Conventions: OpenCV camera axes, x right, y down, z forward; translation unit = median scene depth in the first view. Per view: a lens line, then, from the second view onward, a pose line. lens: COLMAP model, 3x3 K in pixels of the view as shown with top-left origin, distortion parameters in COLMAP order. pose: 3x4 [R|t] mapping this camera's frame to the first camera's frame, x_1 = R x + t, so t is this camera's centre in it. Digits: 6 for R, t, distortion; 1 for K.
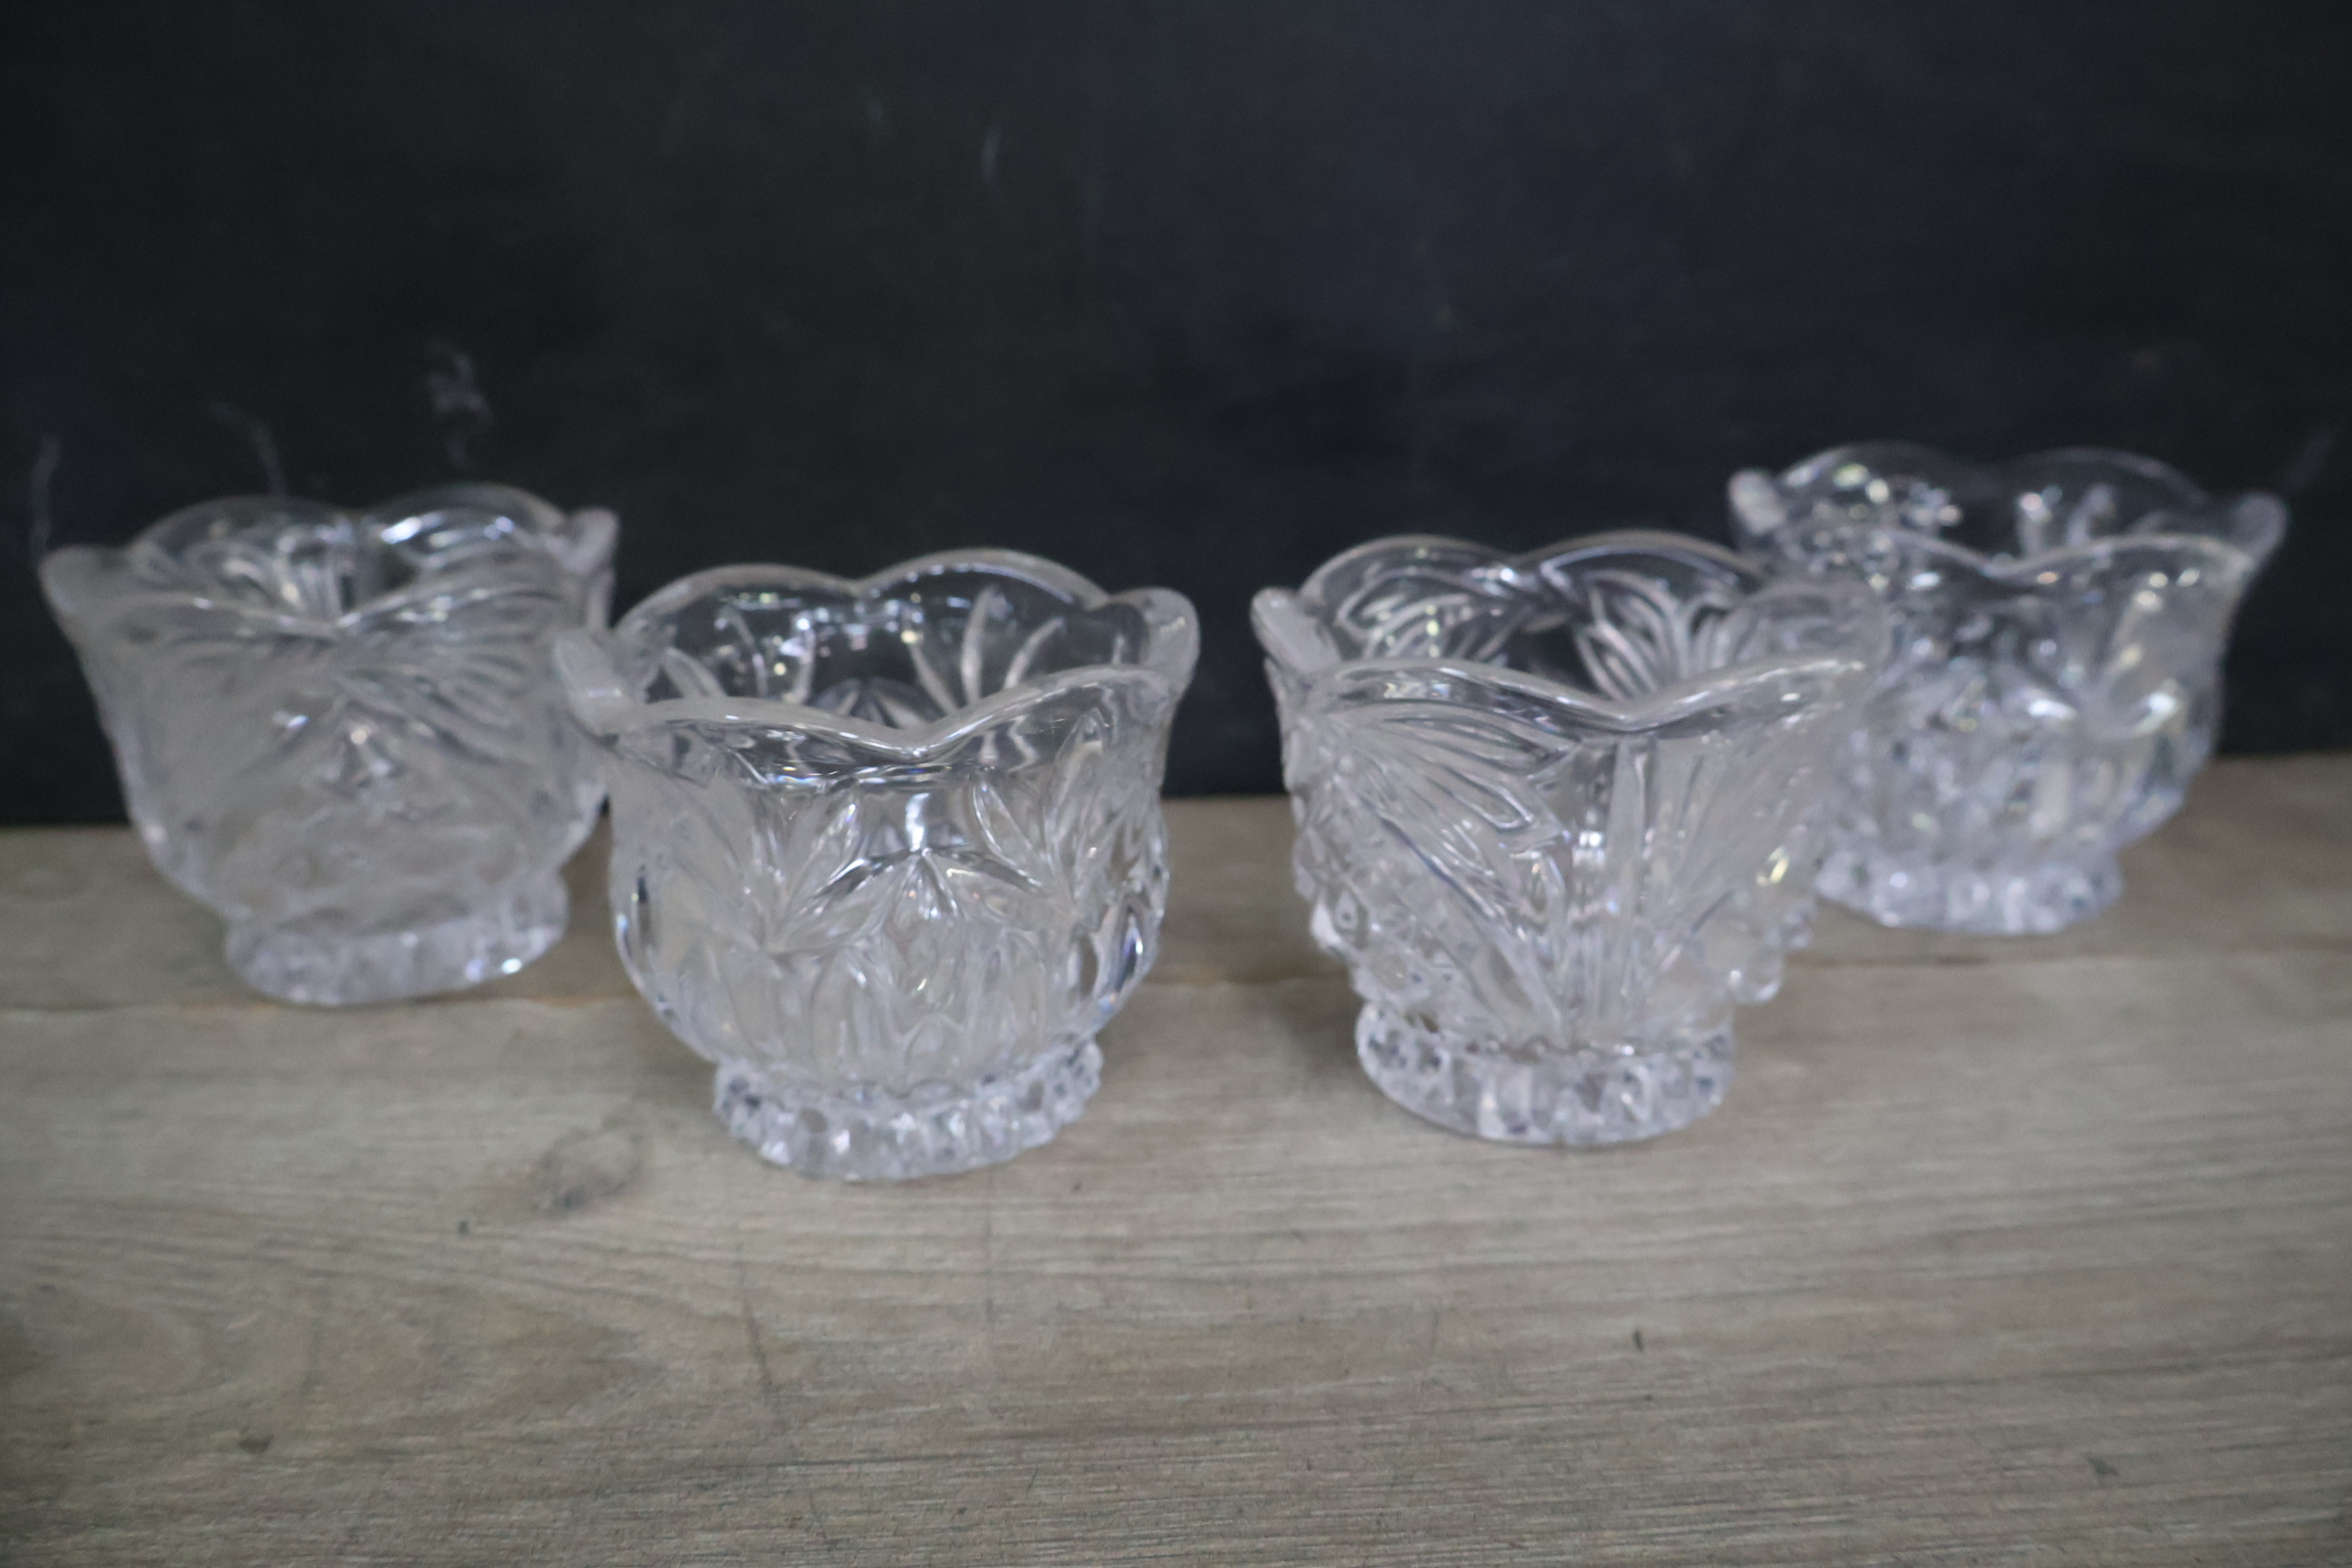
lens RADIAL K [[2020.5, 0, 1176.5], [0, 2020.5, 782.2], [0, 0, 1]] dist [-0.002631, 0.006525]
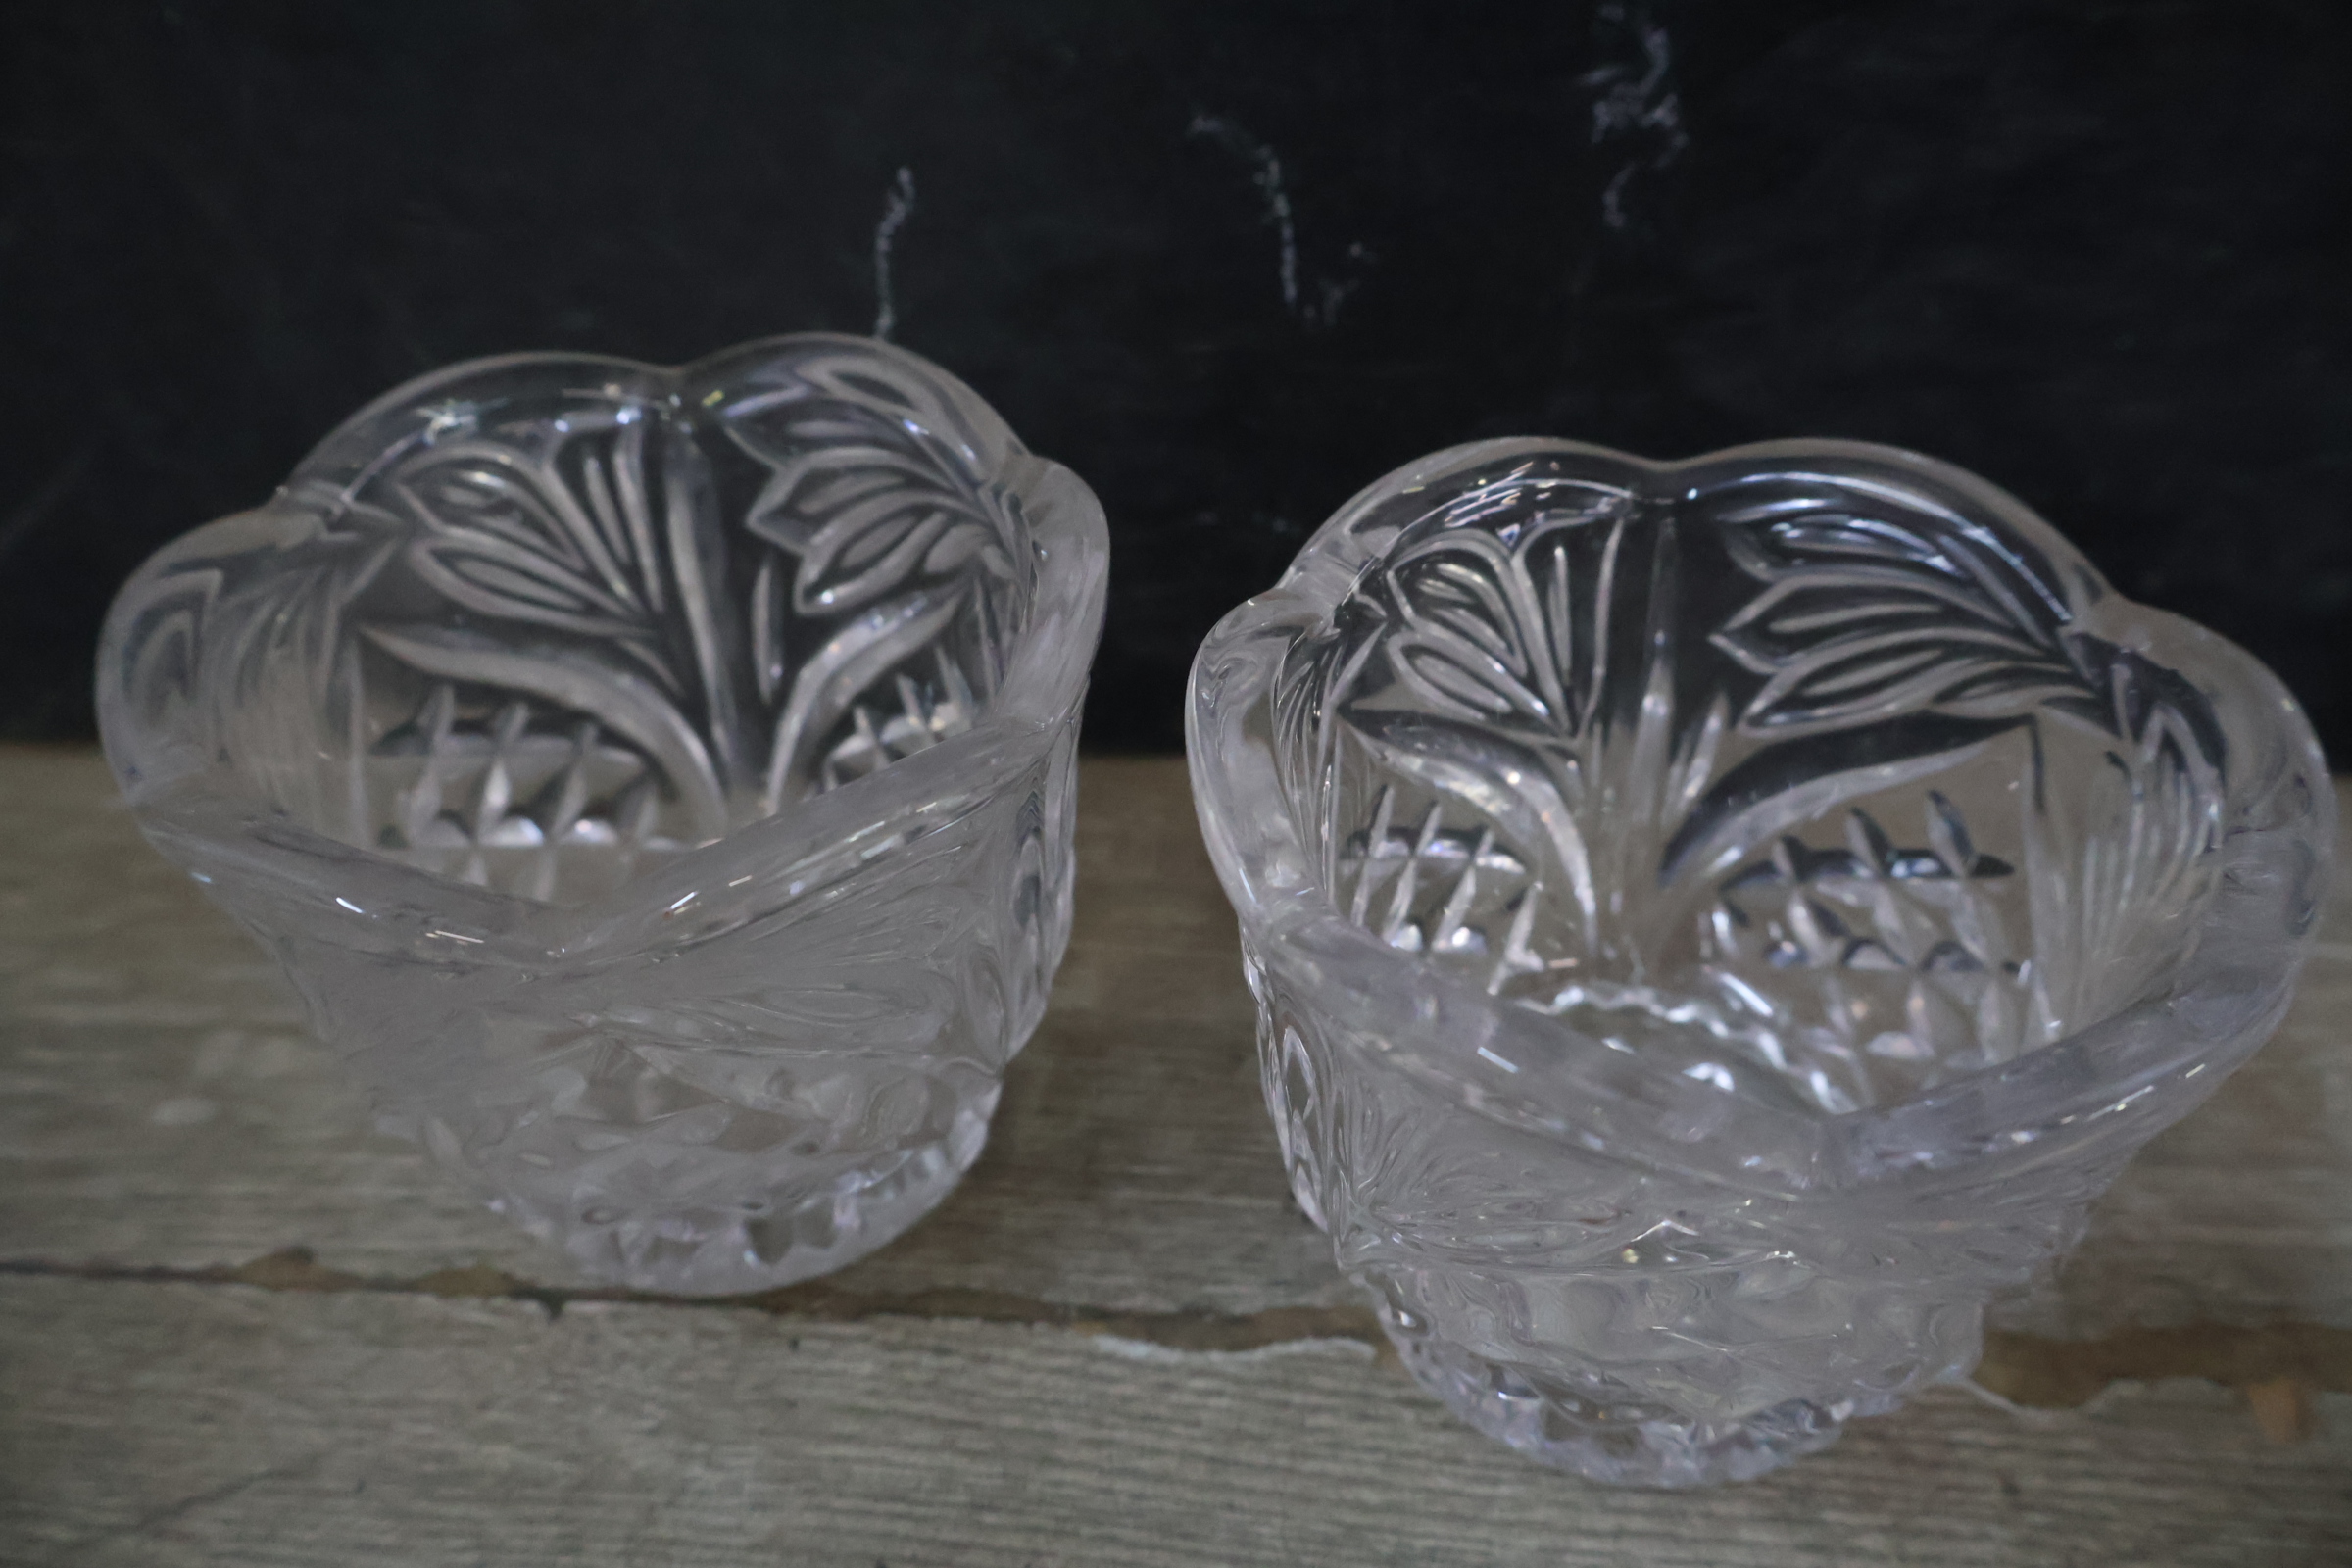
lens RADIAL K [[2020.5, 0, 1178.9], [0, 2020.5, 791.9], [0, 0, 1]] dist [-0.002631, 0.006525]
pose [[0.995911, 0.046342, -0.077554, -0.681850], [-0.013376, 0.924591, 0.380726, -0.359783], [0.089350, -0.378132, 0.921430, 0.667329]]
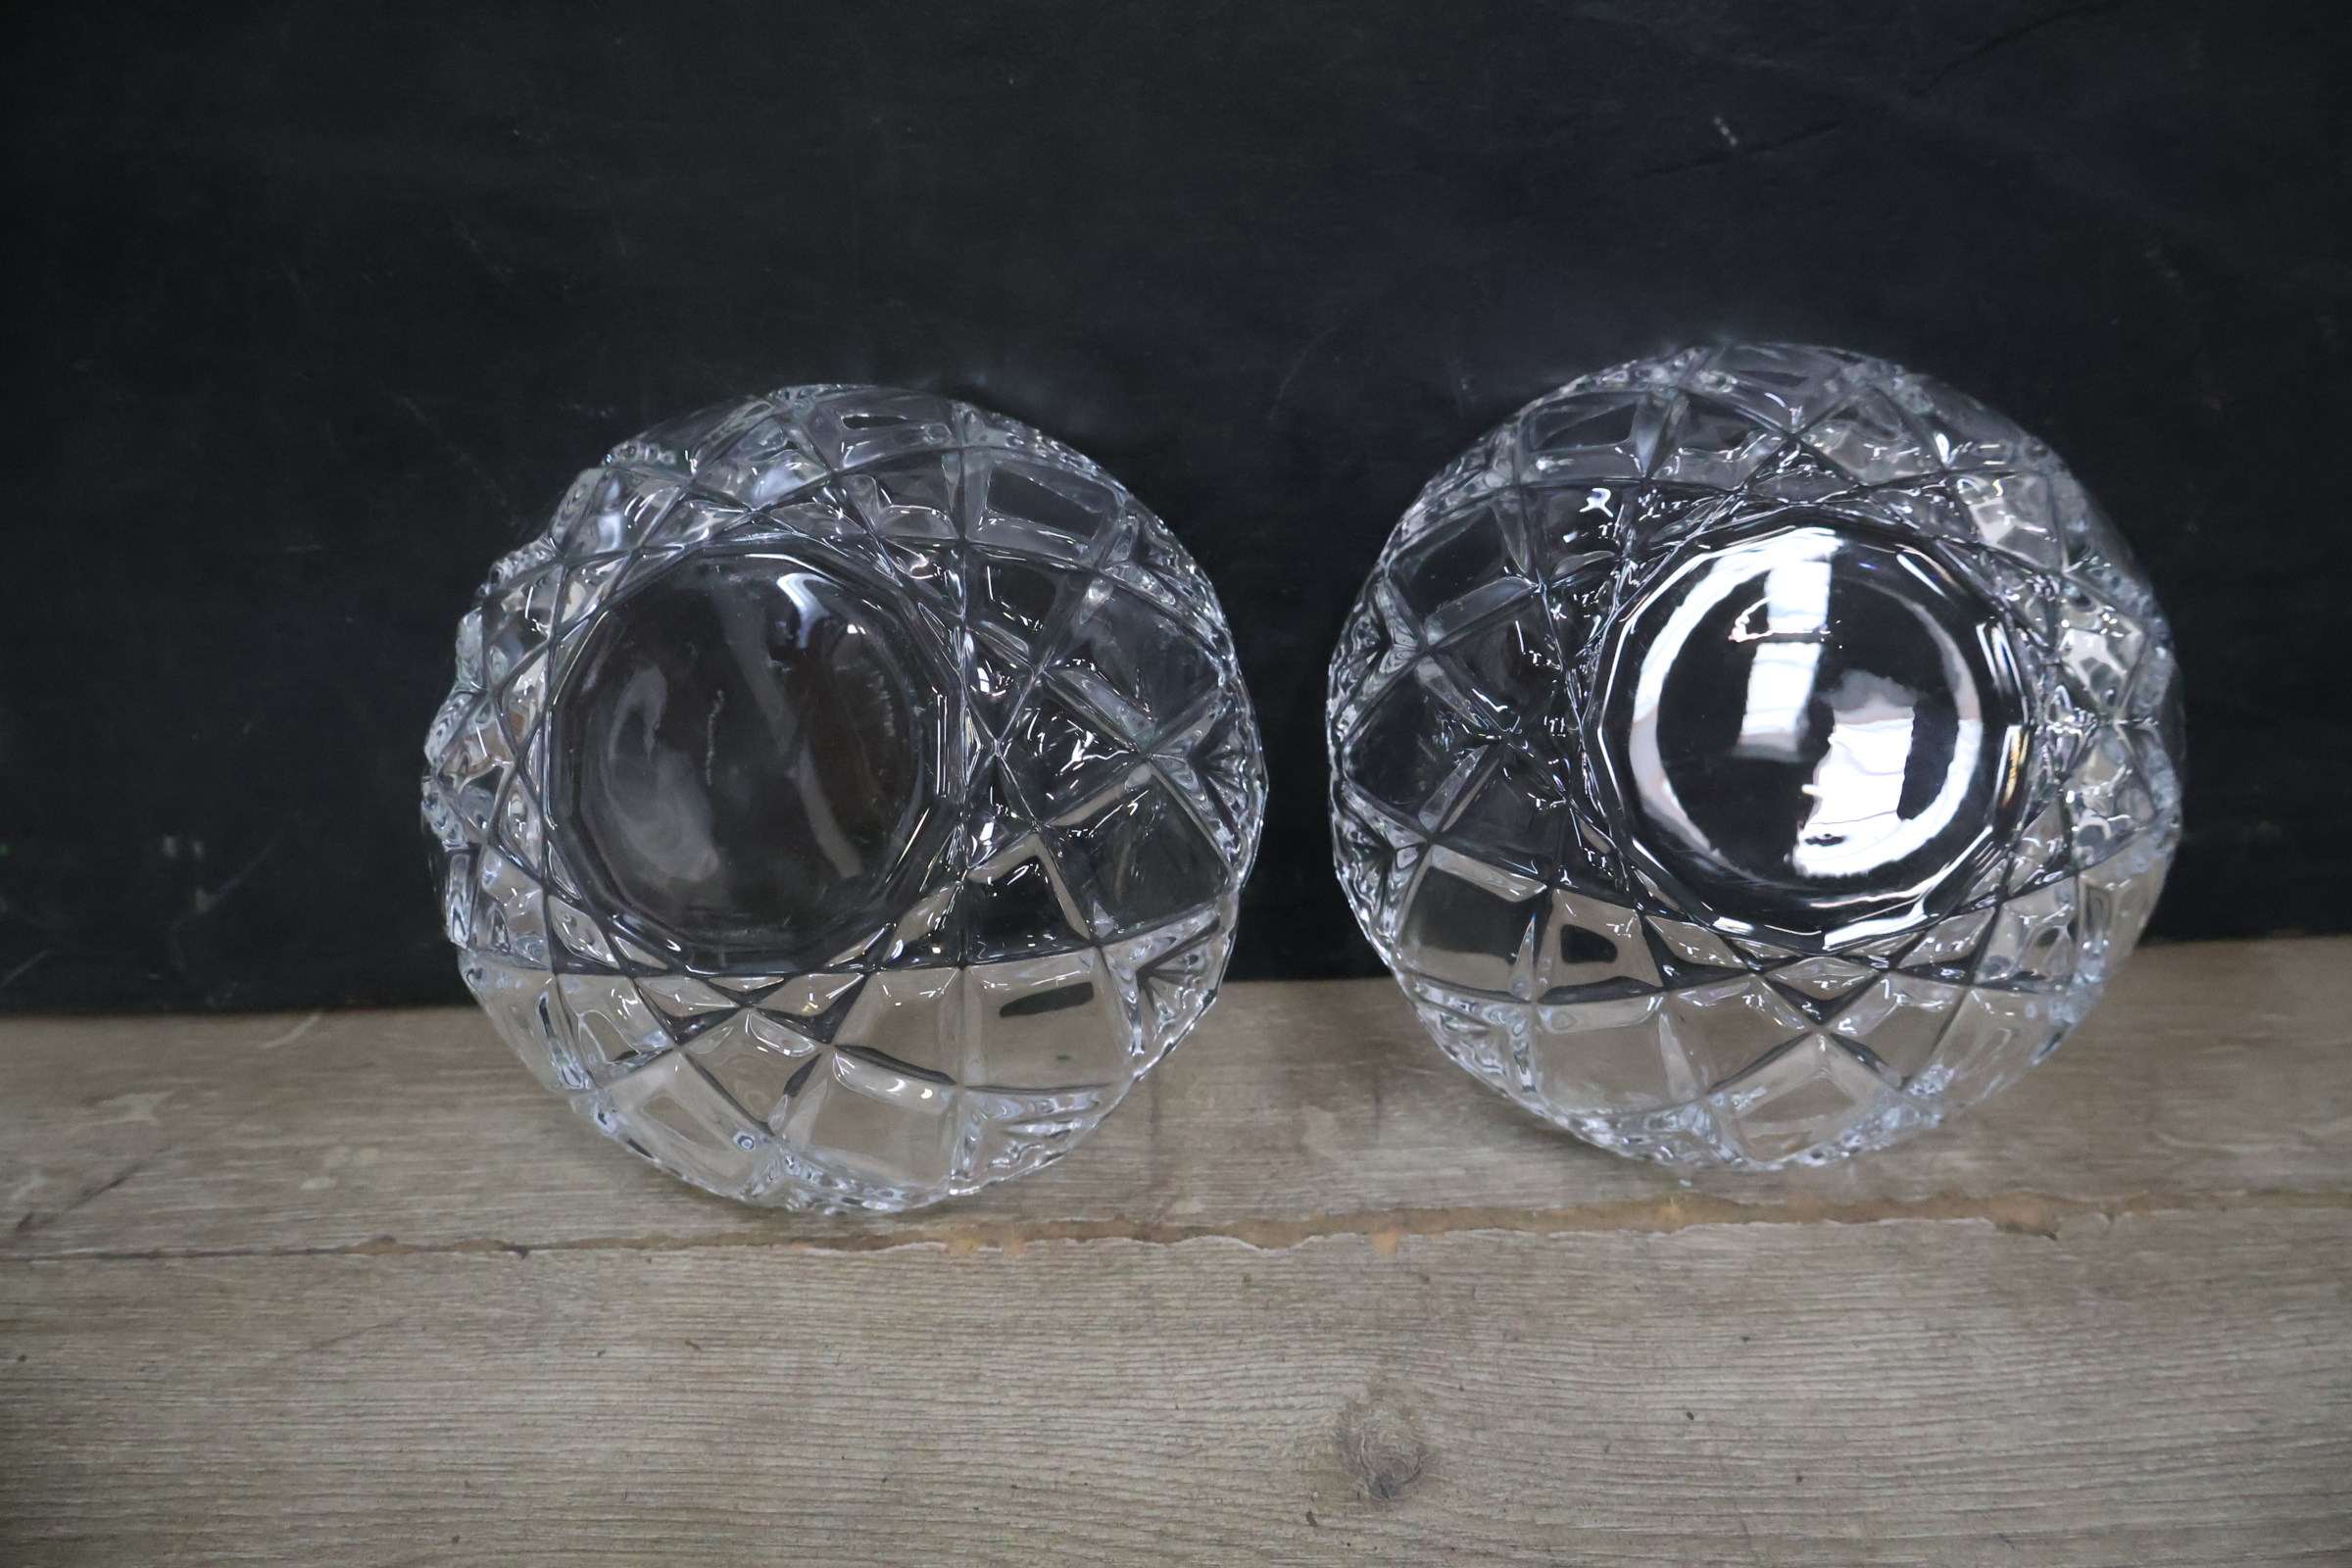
lens RADIAL K [[2020.5, 0, 1177.1], [0, 2020.5, 764.1], [0, 0, 1]] dist [-0.002631, 0.006525]
pose [[0.999060, -0.009118, -0.042384, -0.404422], [0.014860, 0.990431, 0.137204, -0.438232], [0.040727, -0.137705, 0.989636, -0.178525]]
